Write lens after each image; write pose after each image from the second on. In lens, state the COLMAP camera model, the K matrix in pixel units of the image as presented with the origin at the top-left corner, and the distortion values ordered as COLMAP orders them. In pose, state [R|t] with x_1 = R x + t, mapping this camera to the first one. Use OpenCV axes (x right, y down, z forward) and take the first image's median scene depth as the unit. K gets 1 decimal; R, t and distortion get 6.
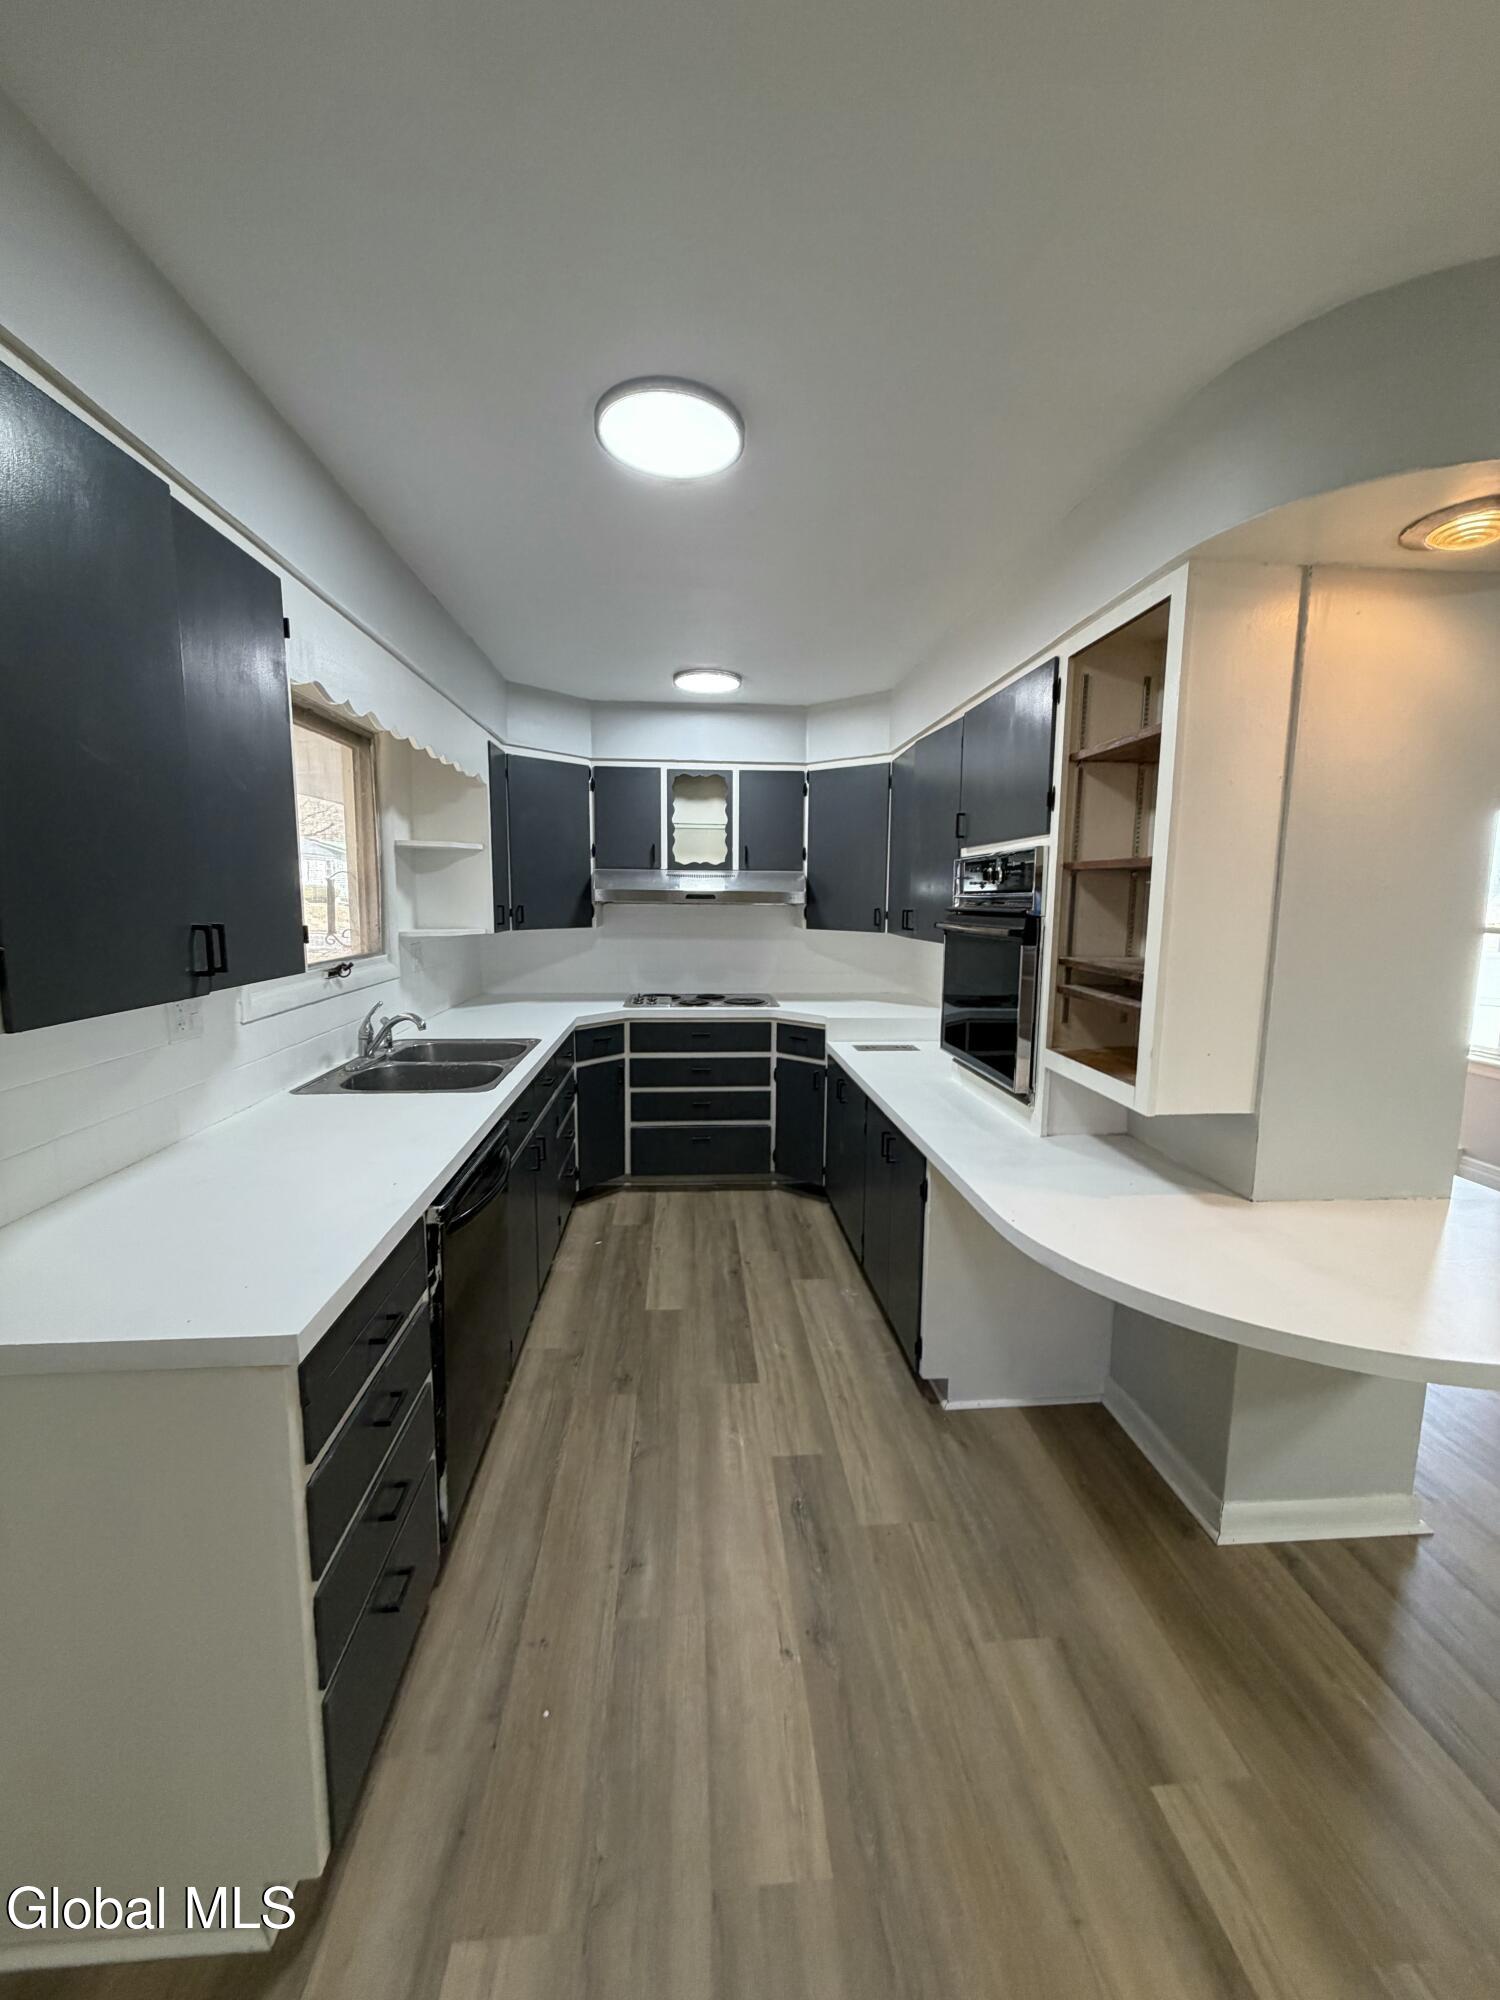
lens RADIAL K [[794.4, 0, 752.8], [0, 794.4, 990.2], [0, 0, 1]] dist [0.002921, -0.000015]
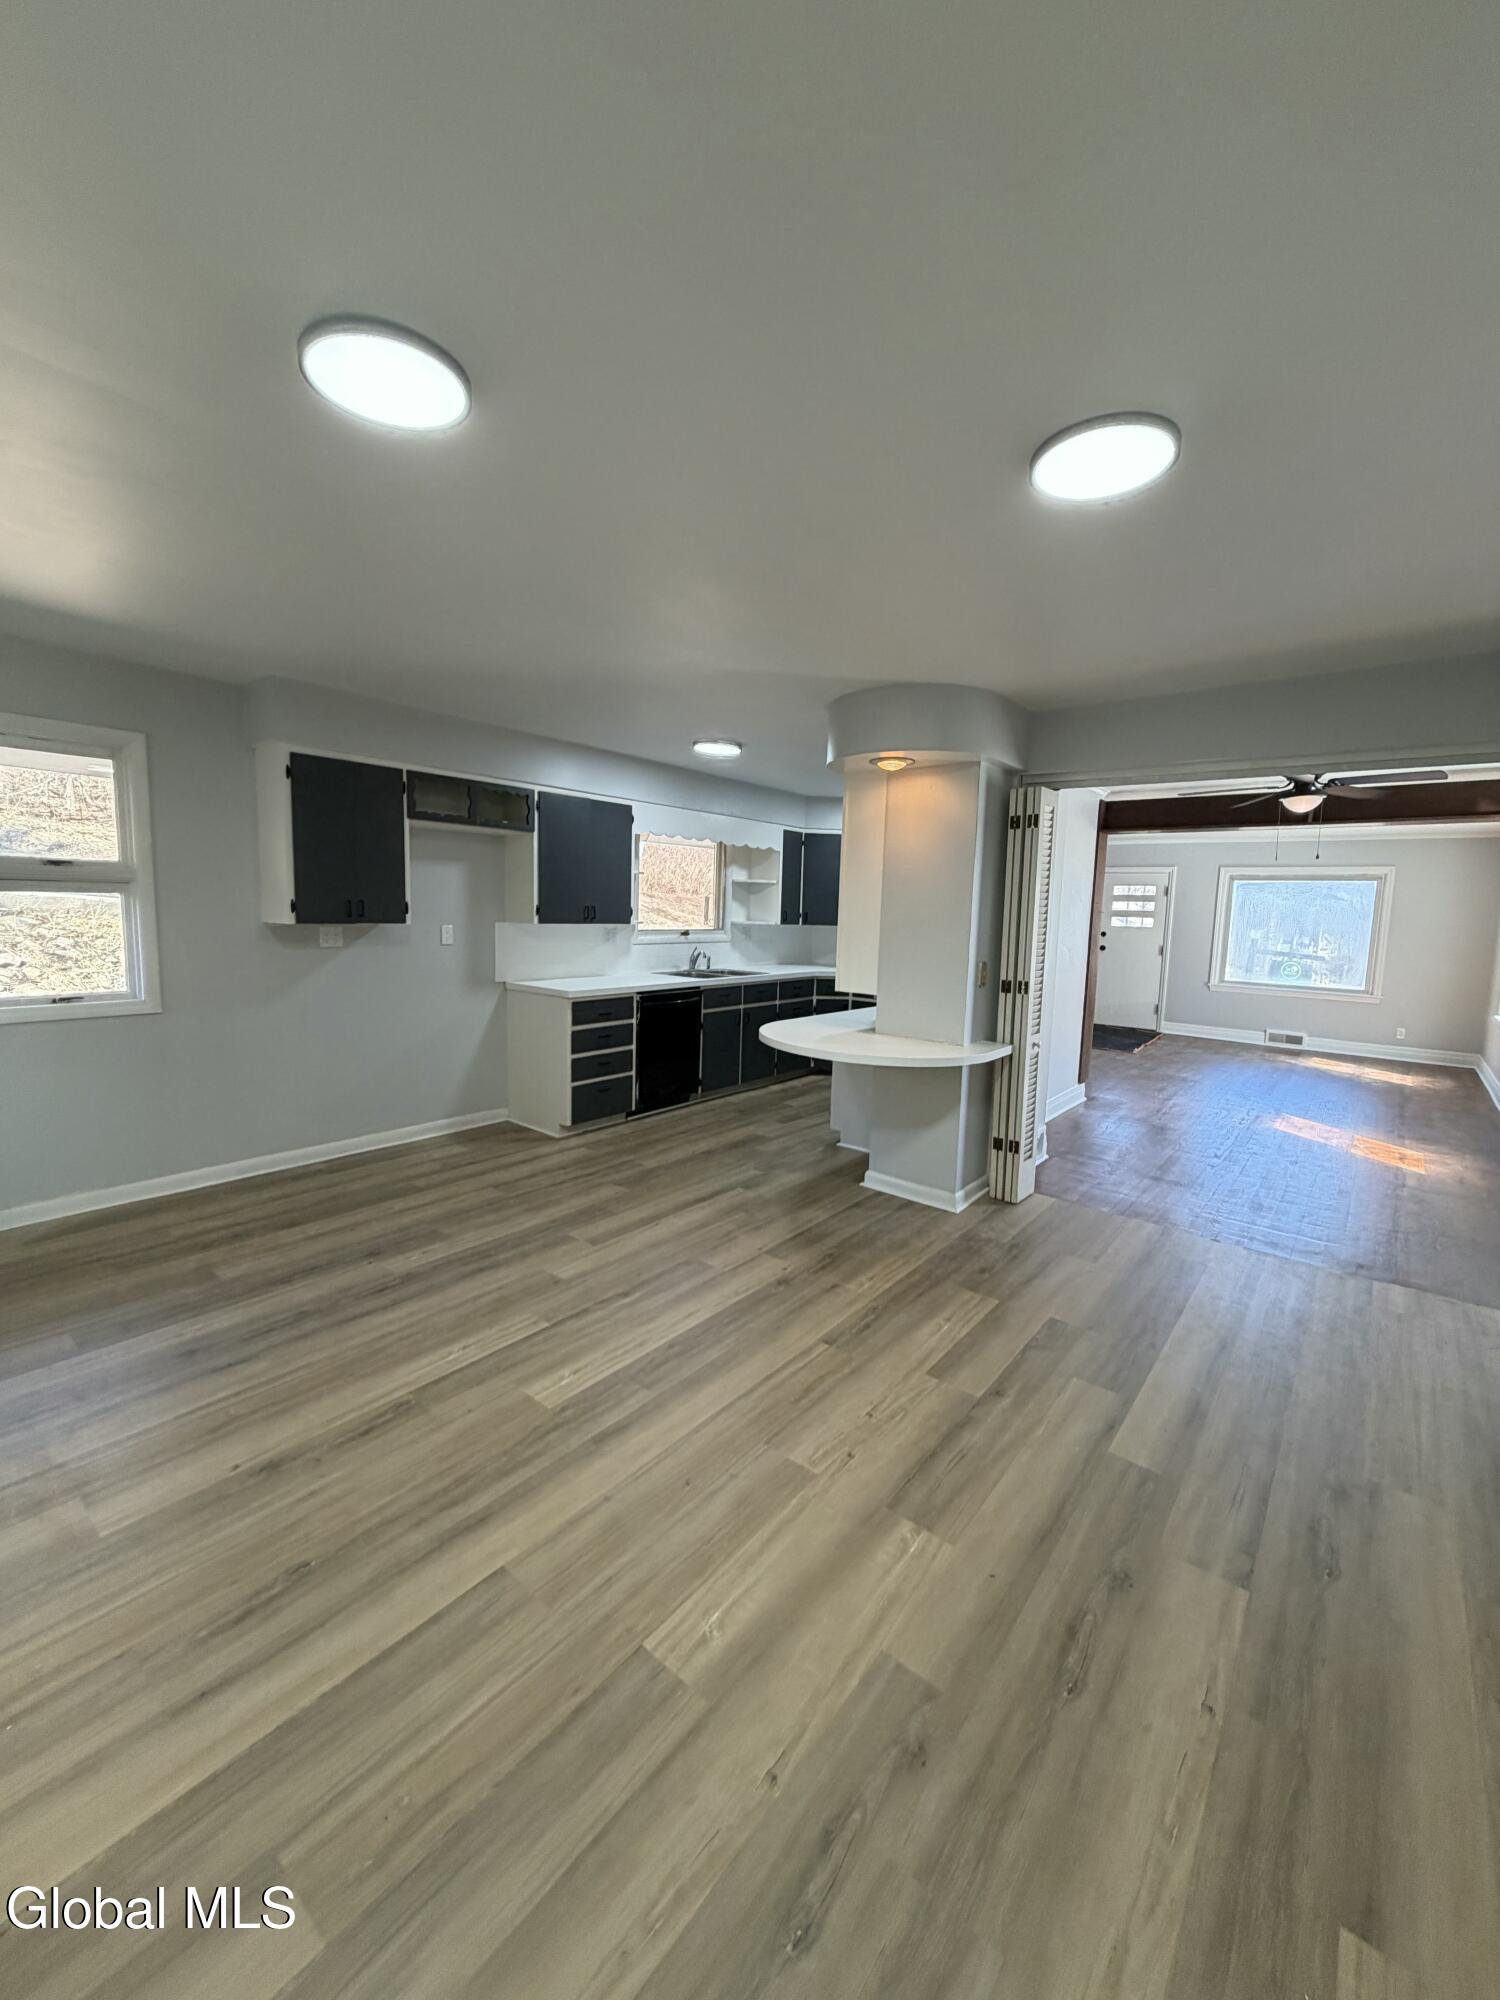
lens RADIAL K [[794.4, 0, 756.4], [0, 794.4, 995.7], [0, 0, 1]] dist [0.002921, -0.000015]
pose [[0.728132, 0.093177, -0.679075, 1.566621], [-0.111739, 0.993600, 0.016521, 0.122949], [0.676268, 0.063850, 0.733883, -0.770801]]
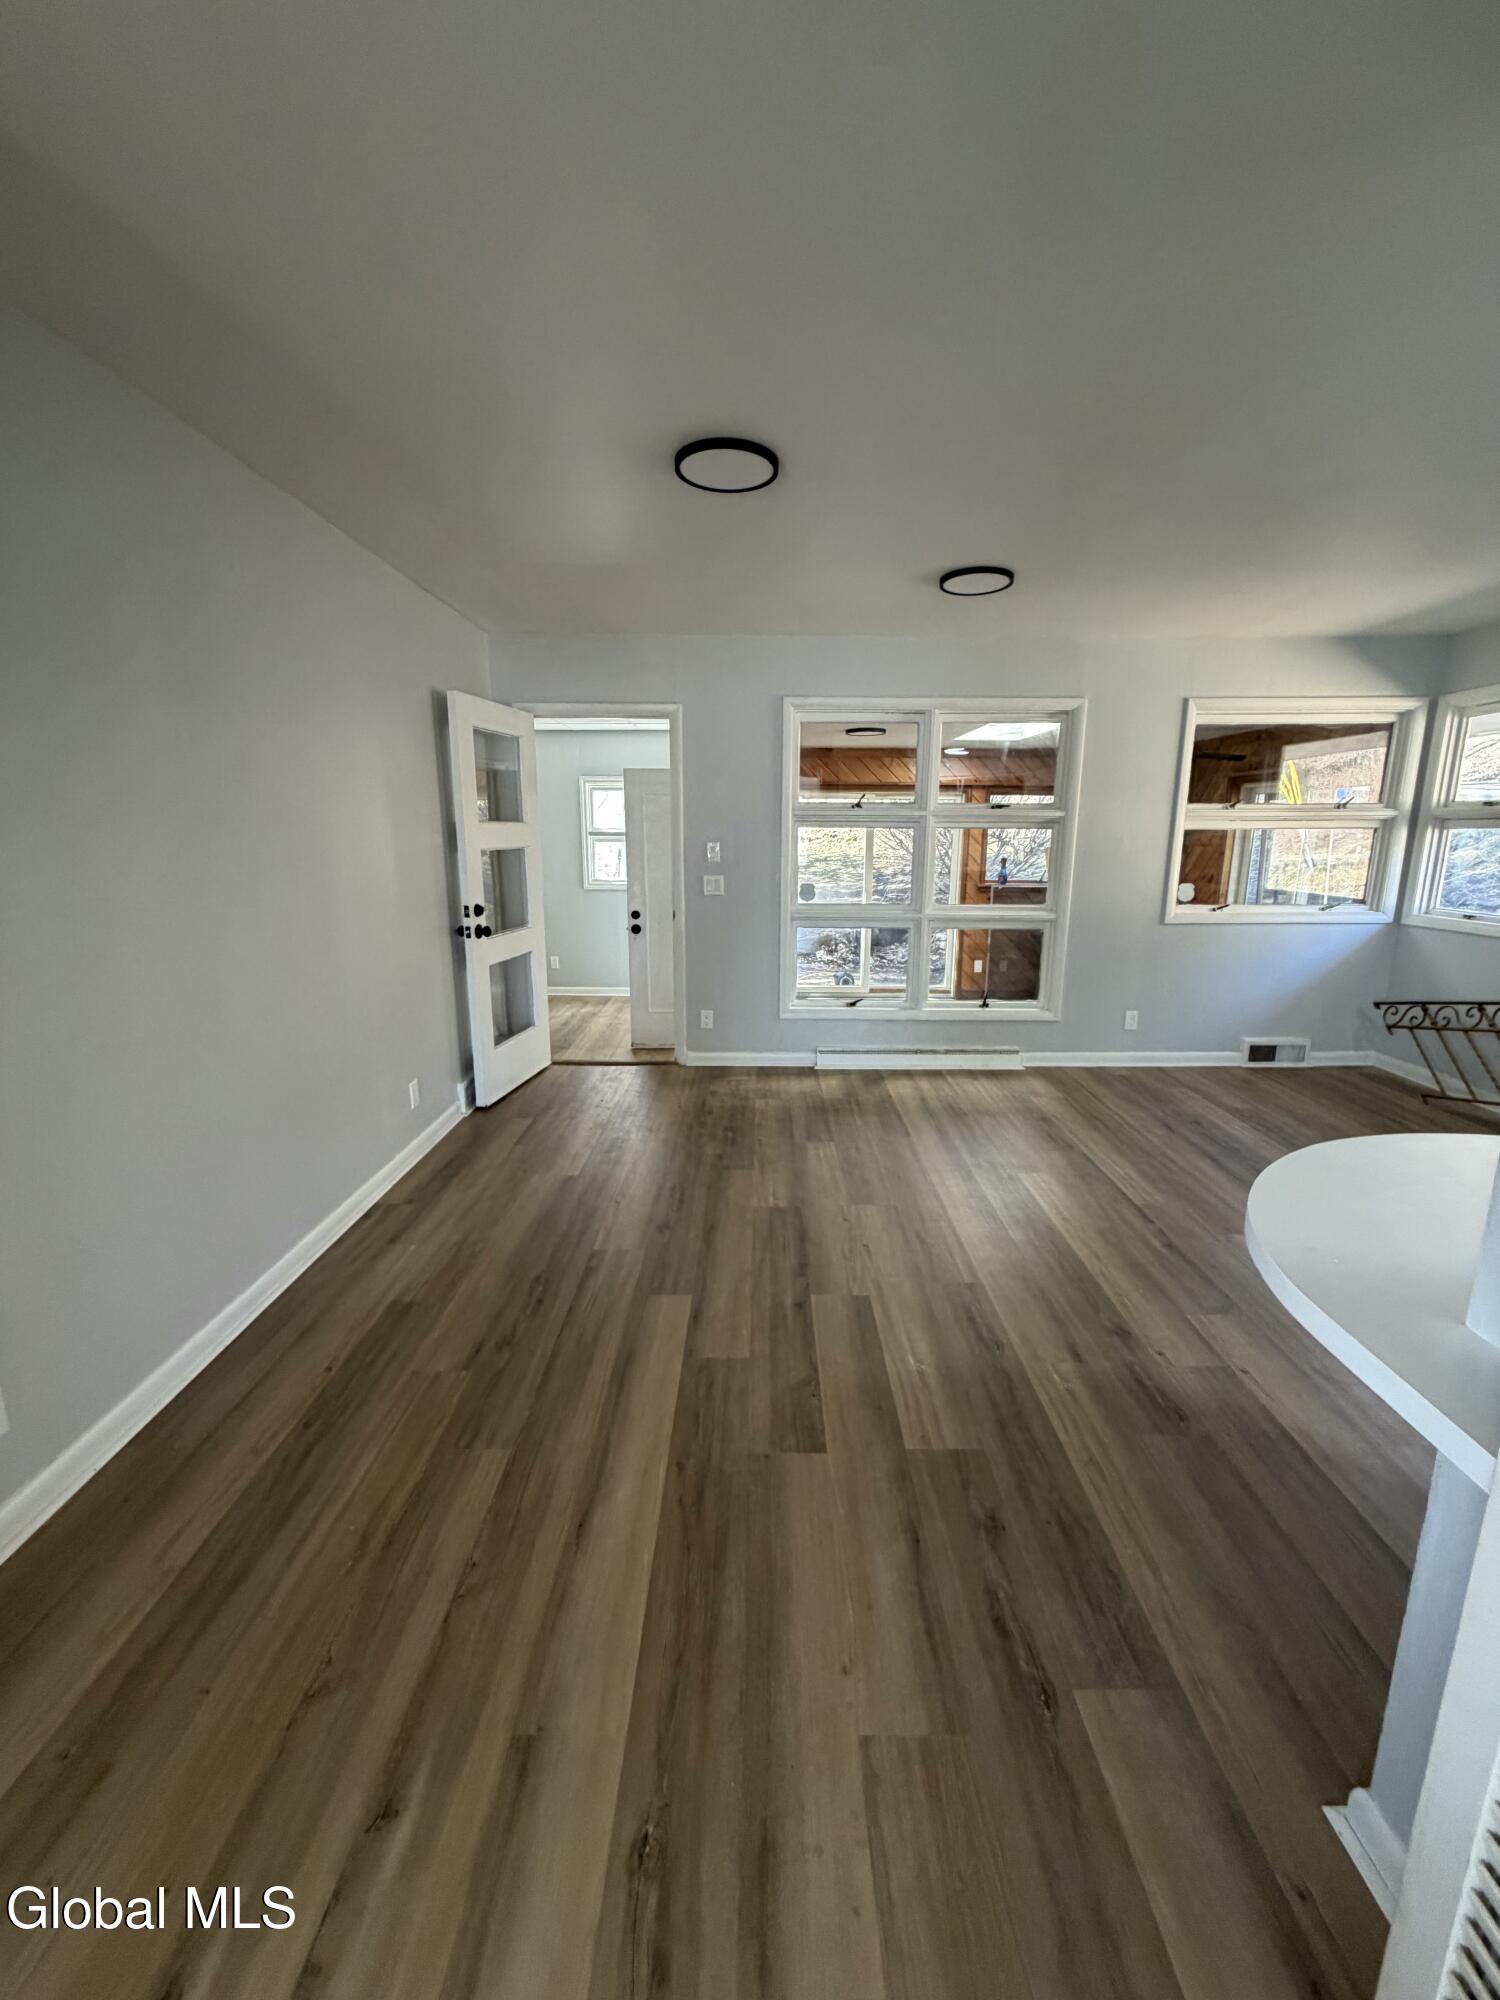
lens RADIAL K [[794.4, 0, 753.2], [0, 794.4, 986.6], [0, 0, 1]] dist [0.002921, -0.000015]
pose [[-0.995695, -0.025663, 0.089062, 1.083656], [0.003806, 0.948774, 0.315932, -0.113193], [-0.092607, 0.314911, -0.944592, 1.229220]]
